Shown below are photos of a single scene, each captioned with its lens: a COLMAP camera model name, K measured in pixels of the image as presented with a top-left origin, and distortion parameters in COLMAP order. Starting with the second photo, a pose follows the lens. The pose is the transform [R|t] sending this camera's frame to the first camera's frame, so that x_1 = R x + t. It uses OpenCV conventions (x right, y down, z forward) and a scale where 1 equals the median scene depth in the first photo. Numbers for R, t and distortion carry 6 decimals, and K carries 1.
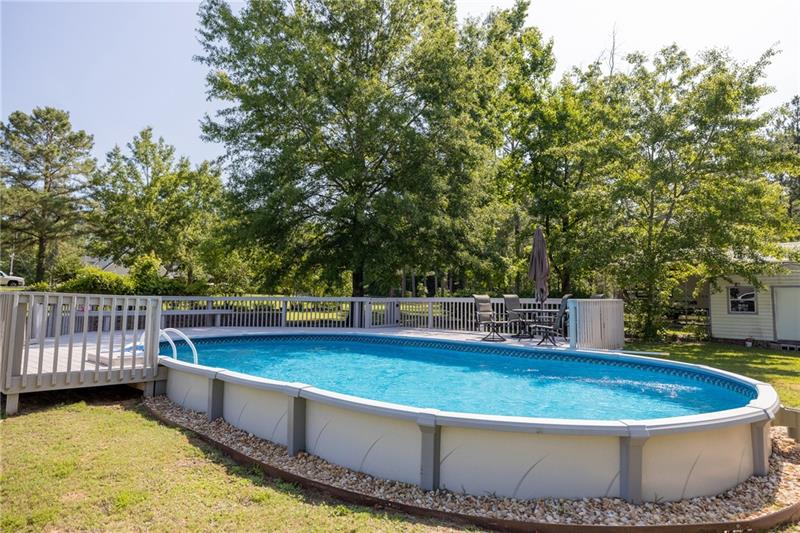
lens RADIAL K [[440.6, 0, 420.8], [0, 440.6, 263.5], [0, 0, 1]] dist [0.003292, 0.001294]
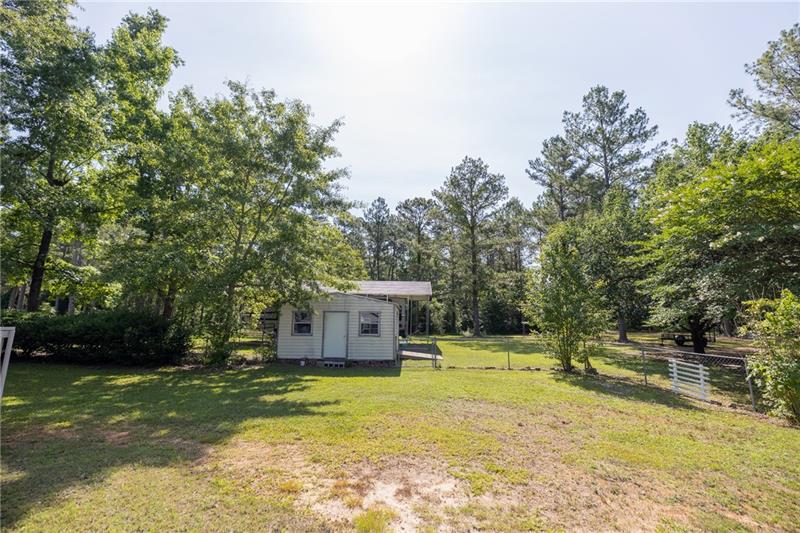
lens RADIAL K [[348.9, 0, 400.0], [0, 348.9, 266.5], [0, 0, 1]] dist [-0.001766, -0.000759]
pose [[0.719278, 0.113701, 0.685355, 0.280226], [-0.057826, 0.992891, -0.104033, 0.017164], [-0.692311, 0.035198, 0.720740, 0.179868]]
